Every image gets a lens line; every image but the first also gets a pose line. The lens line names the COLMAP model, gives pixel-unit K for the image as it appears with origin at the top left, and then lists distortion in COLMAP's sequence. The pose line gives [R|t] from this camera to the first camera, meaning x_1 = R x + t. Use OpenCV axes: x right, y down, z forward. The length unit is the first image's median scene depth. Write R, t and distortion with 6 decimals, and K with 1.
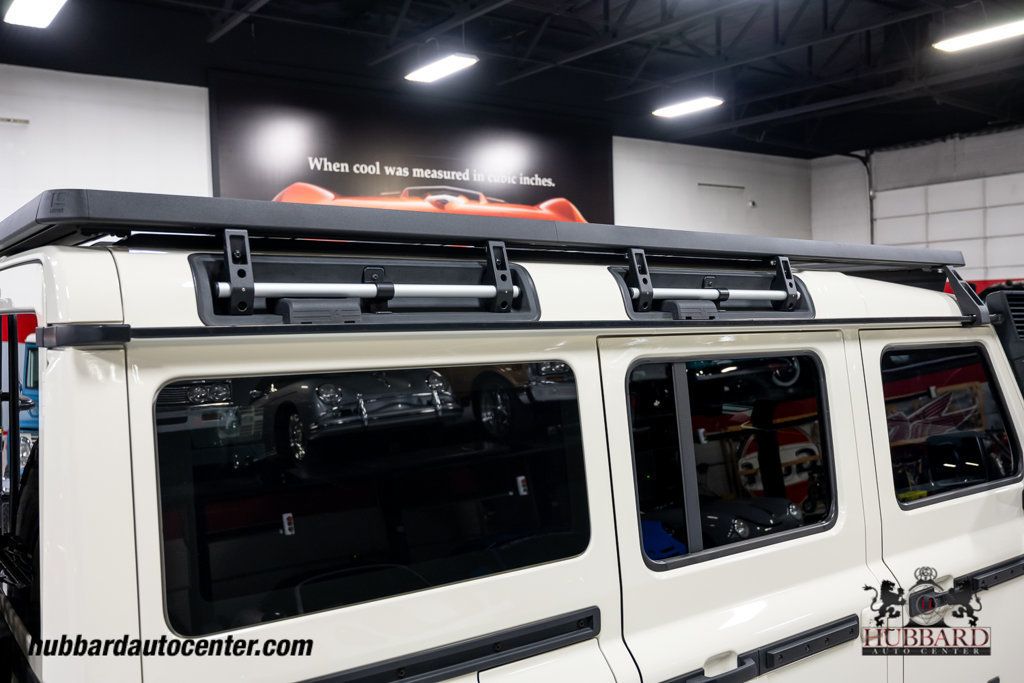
lens RADIAL K [[892.0, 0, 512.2], [0, 892.0, 339.2], [0, 0, 1]] dist [-0.006702, 0.001628]
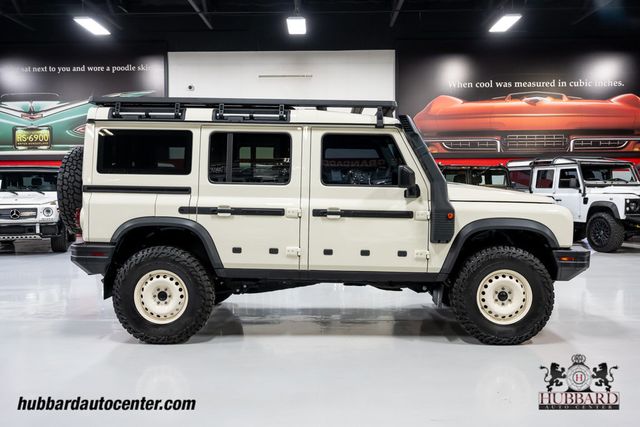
lens RADIAL K [[588.9, 0, 318.9], [0, 588.9, 210.2], [0, 0, 1]] dist [-0.002482, -0.004449]
pose [[0.794456, 0.046586, -0.605533, 0.298297], [-0.040659, 0.998897, 0.023505, 0.041301], [0.605959, 0.005947, 0.795473, -0.113254]]
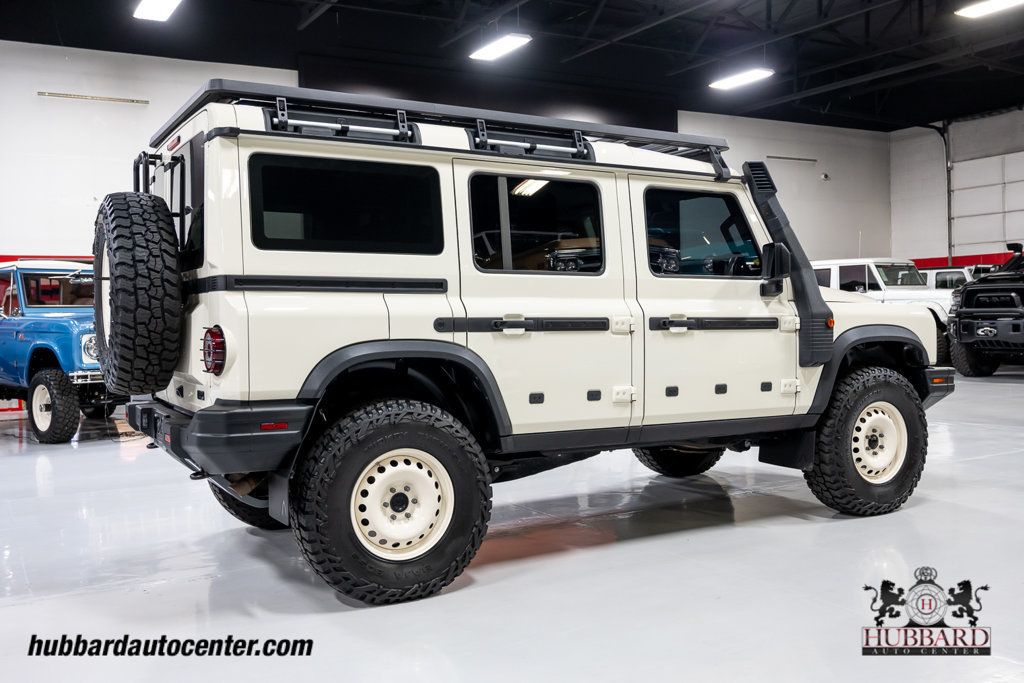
lens RADIAL K [[961.8, 0, 517.8], [0, 961.8, 344.8], [0, 0, 1]] dist [-0.006819, 0.004342]
pose [[0.993815, 0.007021, -0.110825, 0.068196], [-0.007094, 0.999975, -0.000272, 0.059267], [0.110820, 0.001057, 0.993840, -0.166917]]
